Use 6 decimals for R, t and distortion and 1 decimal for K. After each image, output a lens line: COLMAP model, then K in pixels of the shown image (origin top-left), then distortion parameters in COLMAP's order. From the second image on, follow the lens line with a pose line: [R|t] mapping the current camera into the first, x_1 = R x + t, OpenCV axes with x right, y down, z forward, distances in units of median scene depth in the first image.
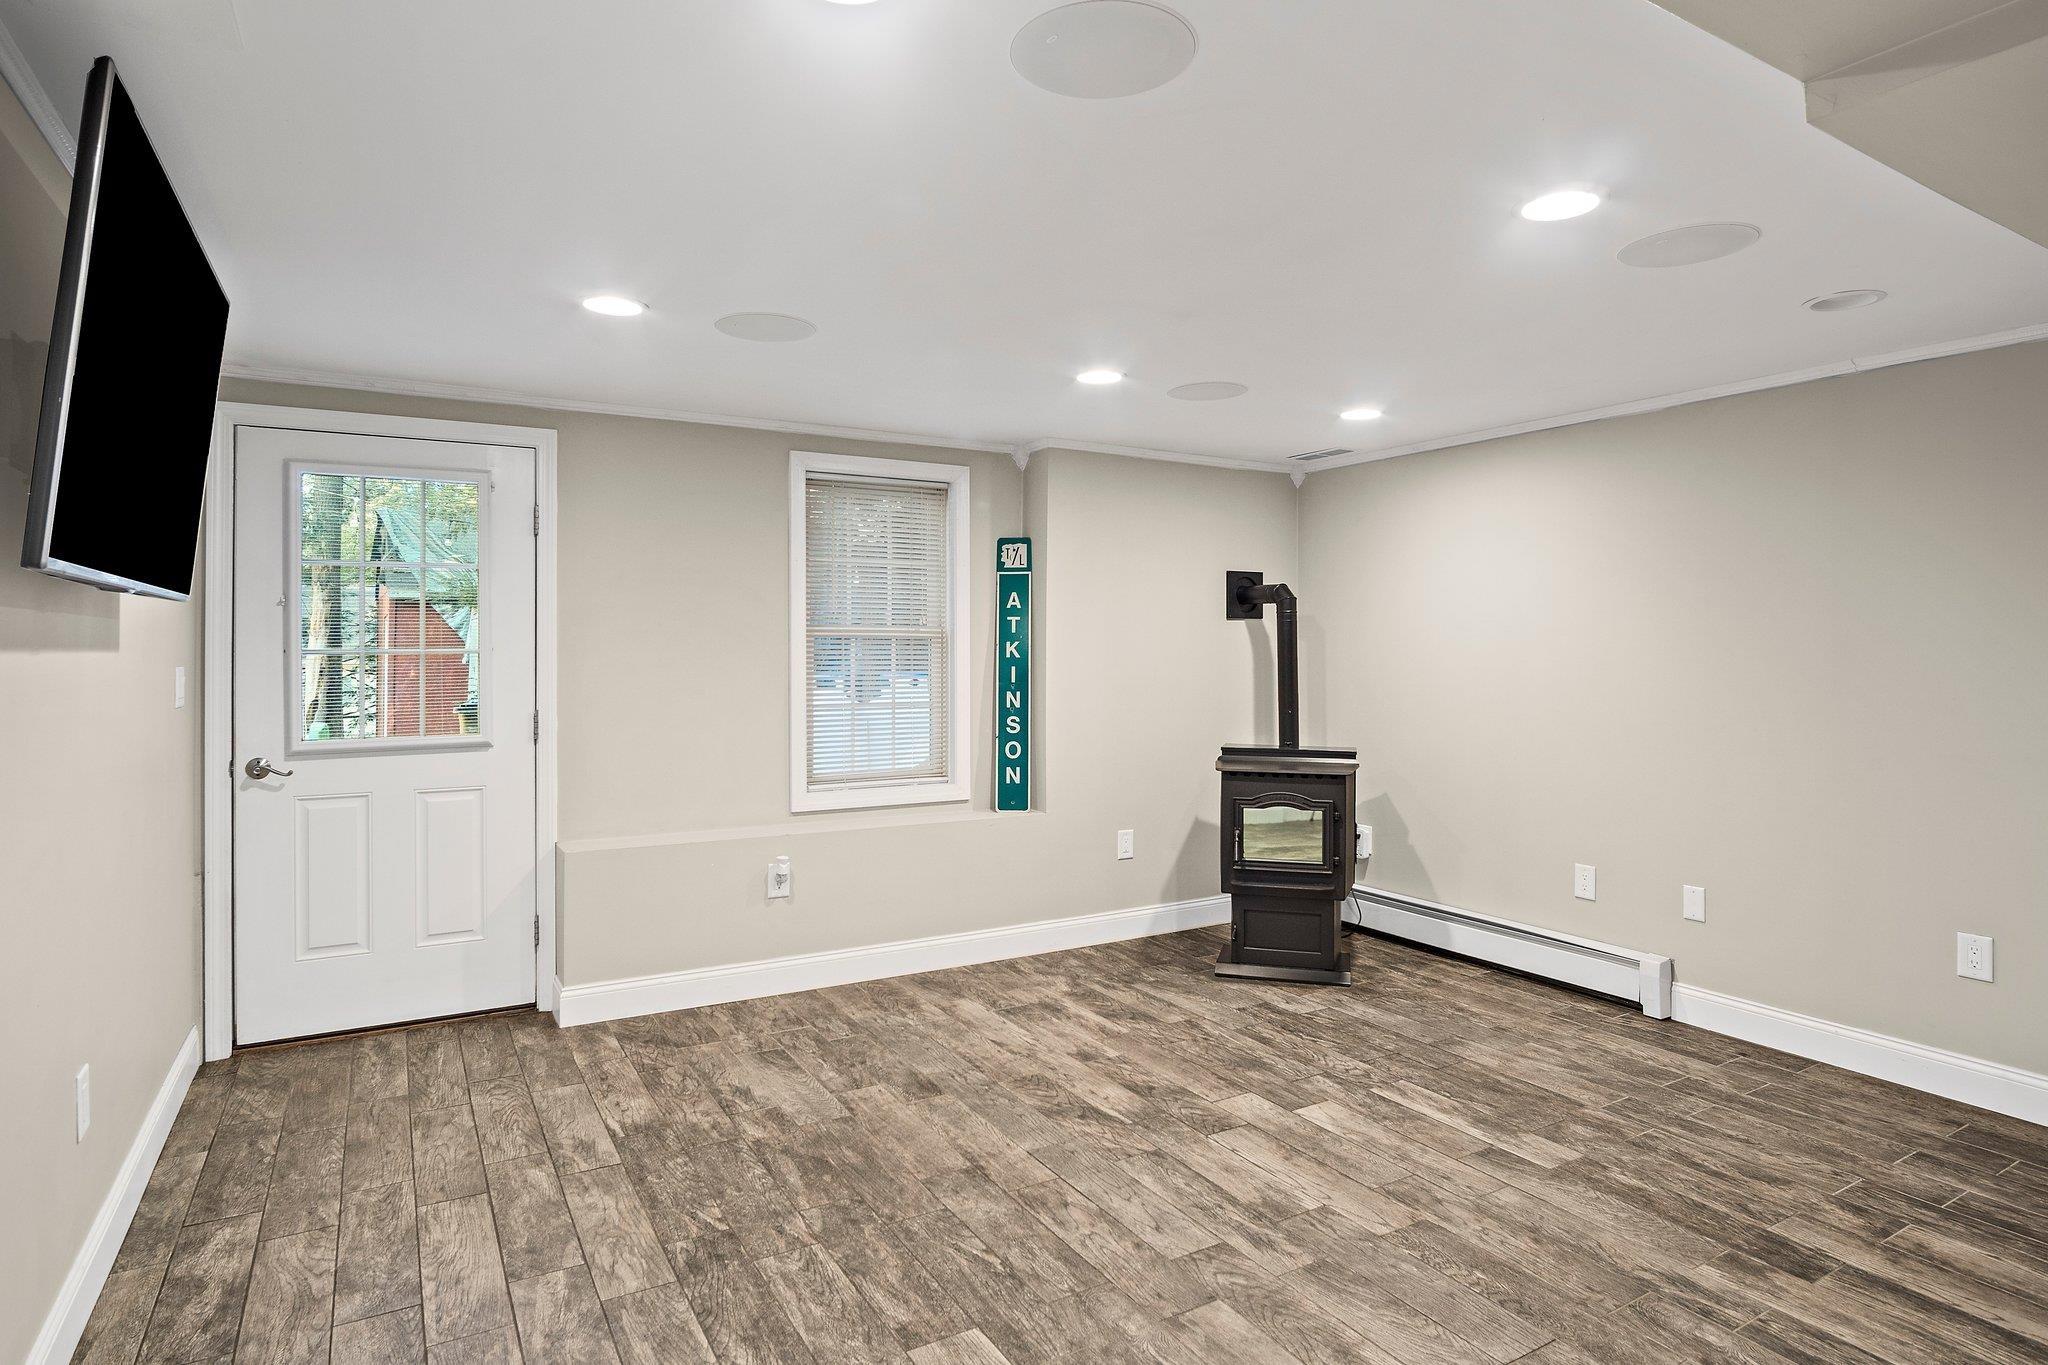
lens RADIAL K [[1088.9, 0, 1041.4], [0, 1088.9, 663.9], [0, 0, 1]] dist [-0.015135, 0.000592]
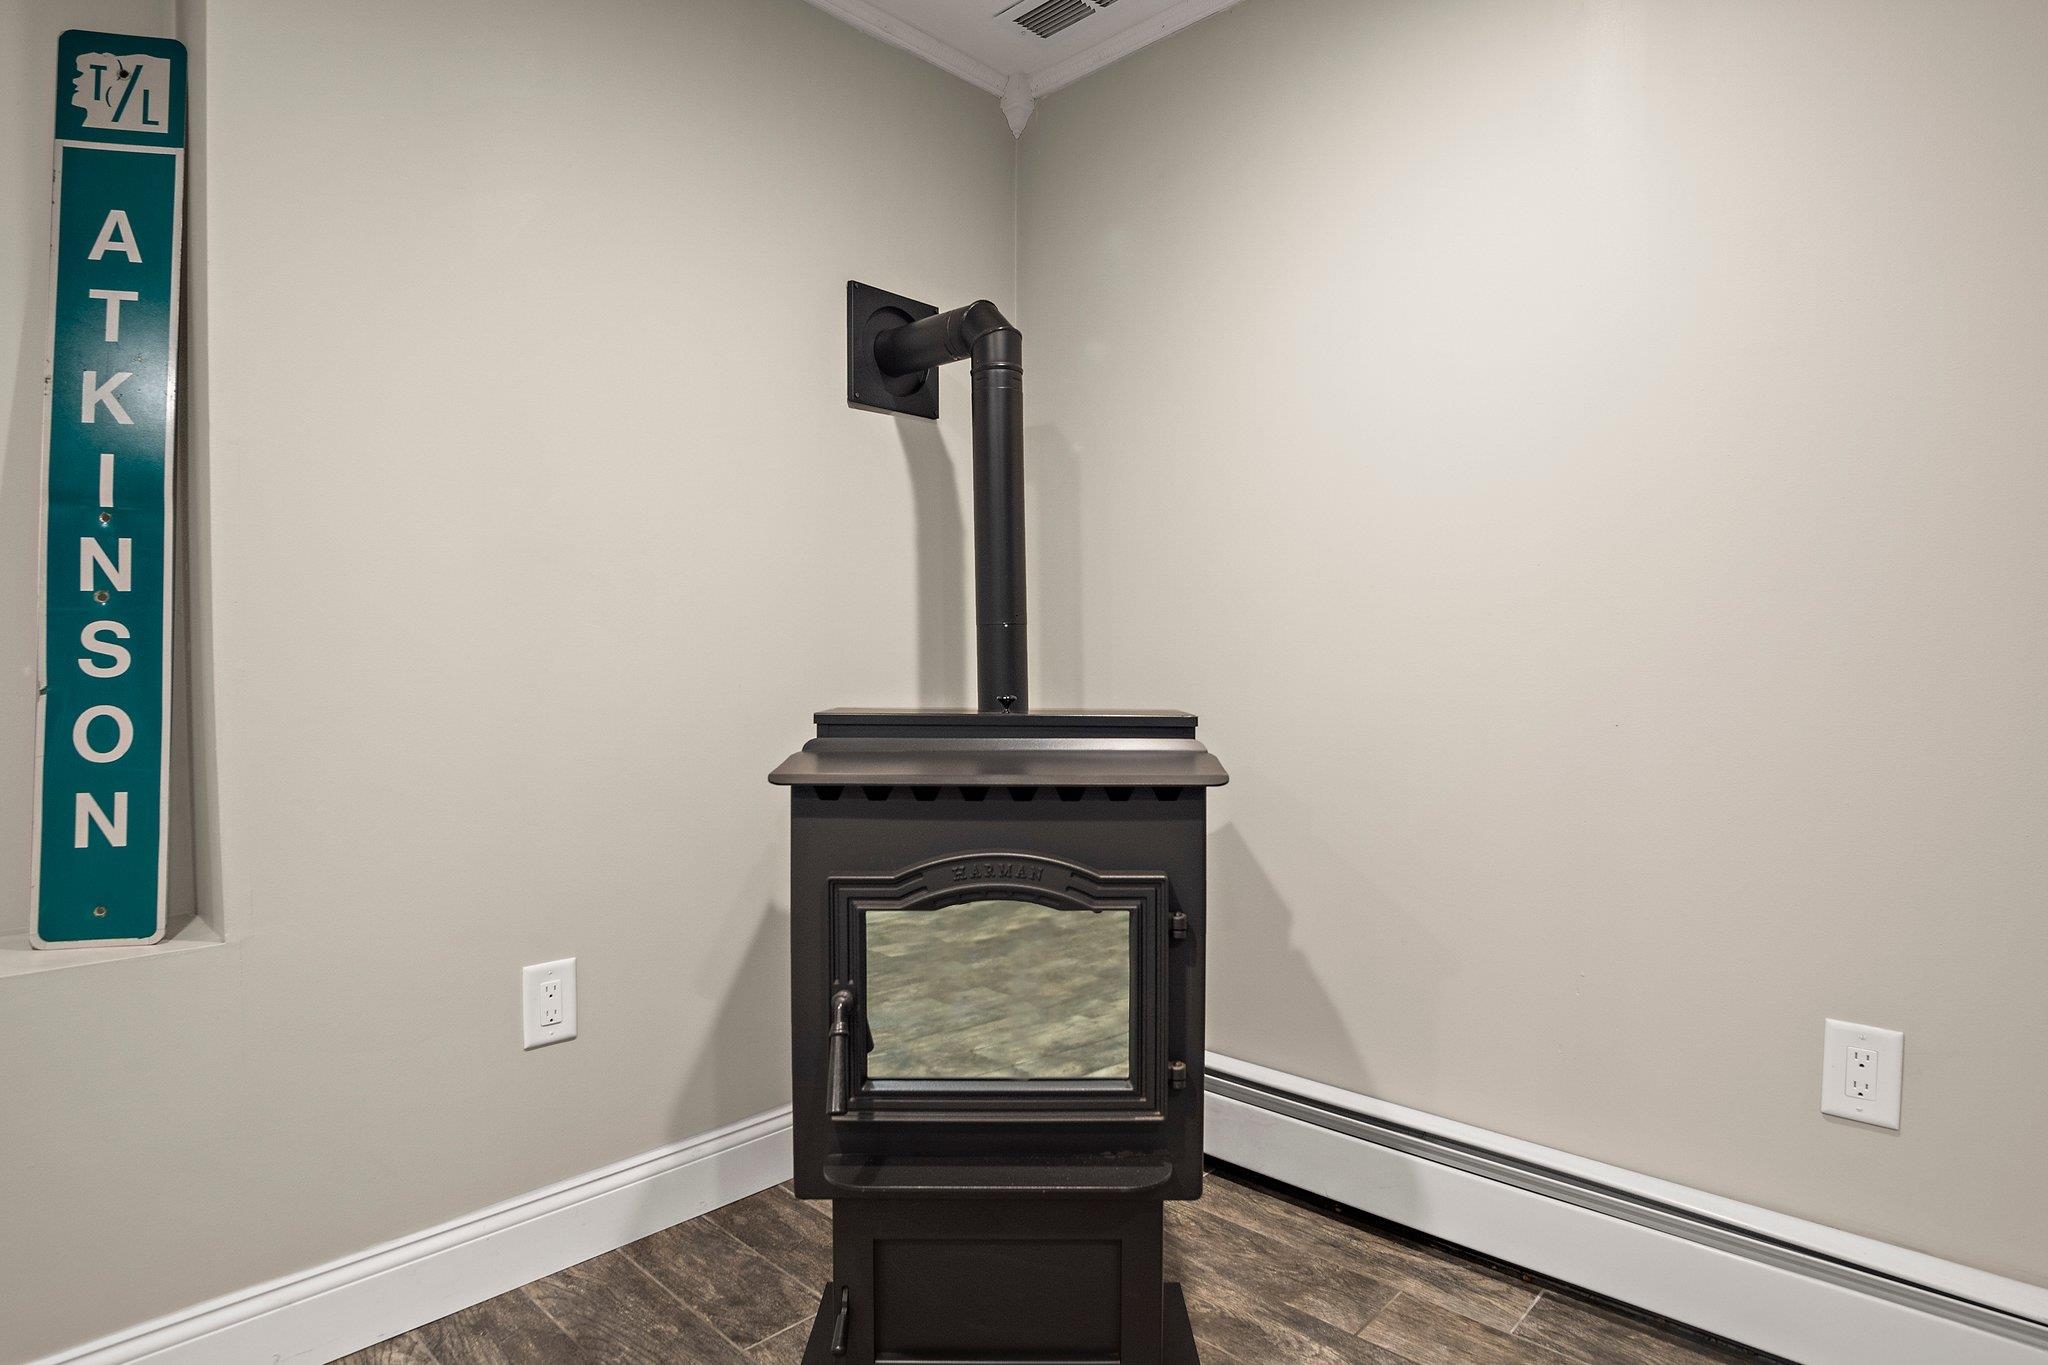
lens RADIAL K [[1088.9, 0, 1041.4], [0, 1088.9, 663.9], [0, 0, 1]] dist [-0.015135, 0.000592]
pose [[0.960693, -0.002721, 0.277600, 0.137502], [0.004750, 0.999967, -0.006636, 0.062910], [-0.277572, 0.007694, 0.960674, 0.645392]]
